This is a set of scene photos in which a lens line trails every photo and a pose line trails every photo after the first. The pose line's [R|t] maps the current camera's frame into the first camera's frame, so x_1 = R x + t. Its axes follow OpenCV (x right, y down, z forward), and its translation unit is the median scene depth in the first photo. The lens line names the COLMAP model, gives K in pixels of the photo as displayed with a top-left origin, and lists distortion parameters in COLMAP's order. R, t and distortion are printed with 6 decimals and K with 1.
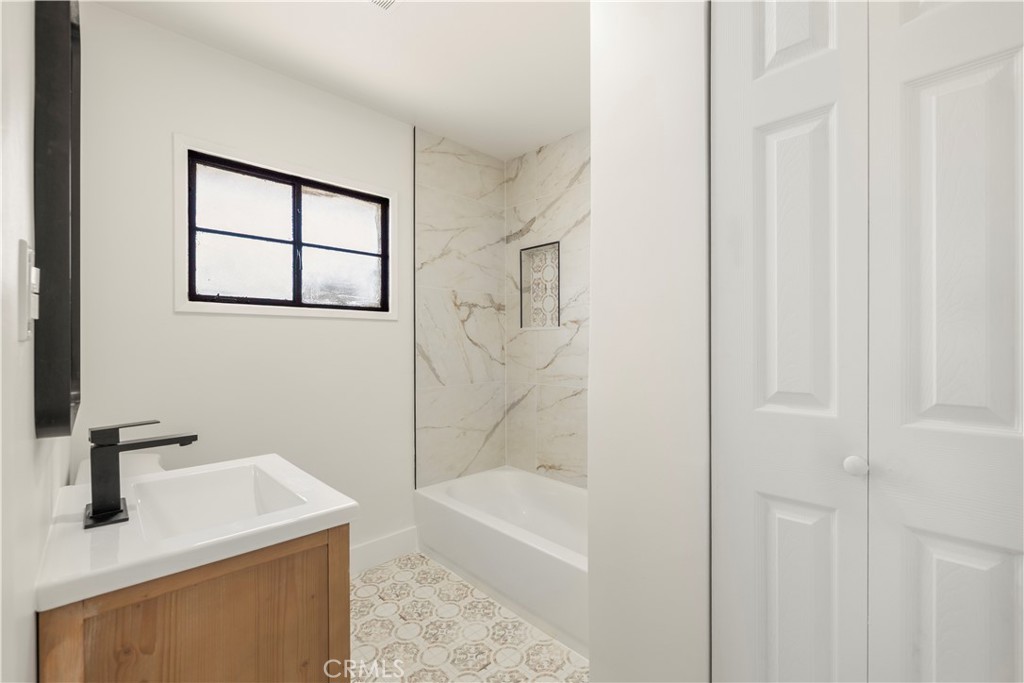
lens RADIAL K [[435.6, 0, 512.6], [0, 435.6, 341.1], [0, 0, 1]] dist [-0.000934, 0.000419]
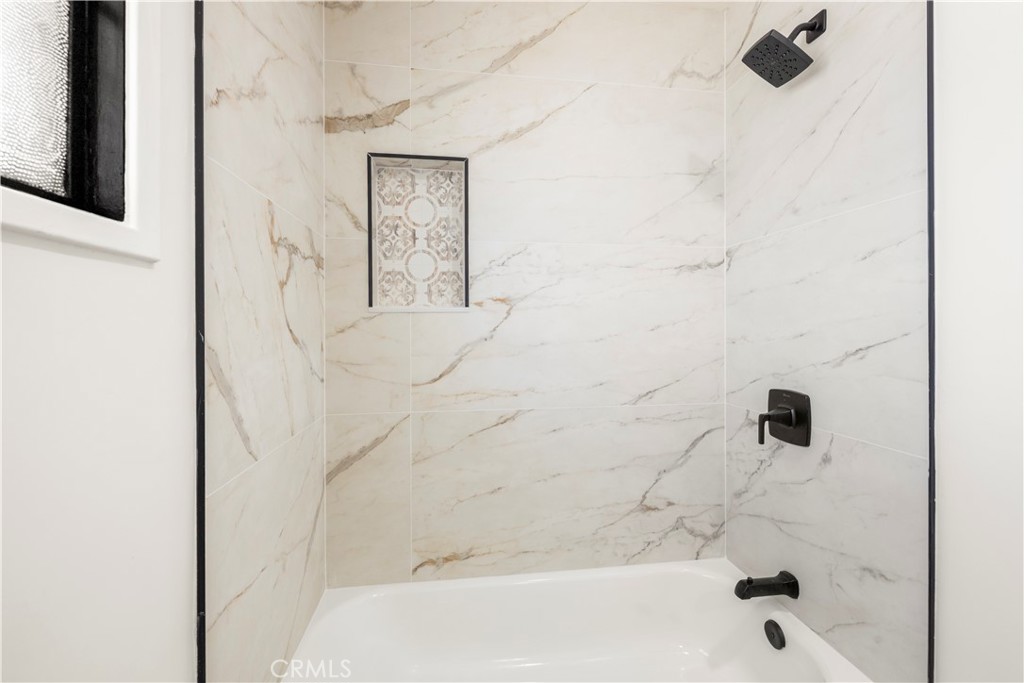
lens RADIAL K [[435.6, 0, 511.1], [0, 435.6, 325.1], [0, 0, 1]] dist [-0.000934, 0.000419]
pose [[0.587098, 0.004202, 0.809505, -0.313438], [-0.001628, 0.999991, -0.004010, -0.007276], [-0.809514, 0.001037, 0.587099, 0.599843]]
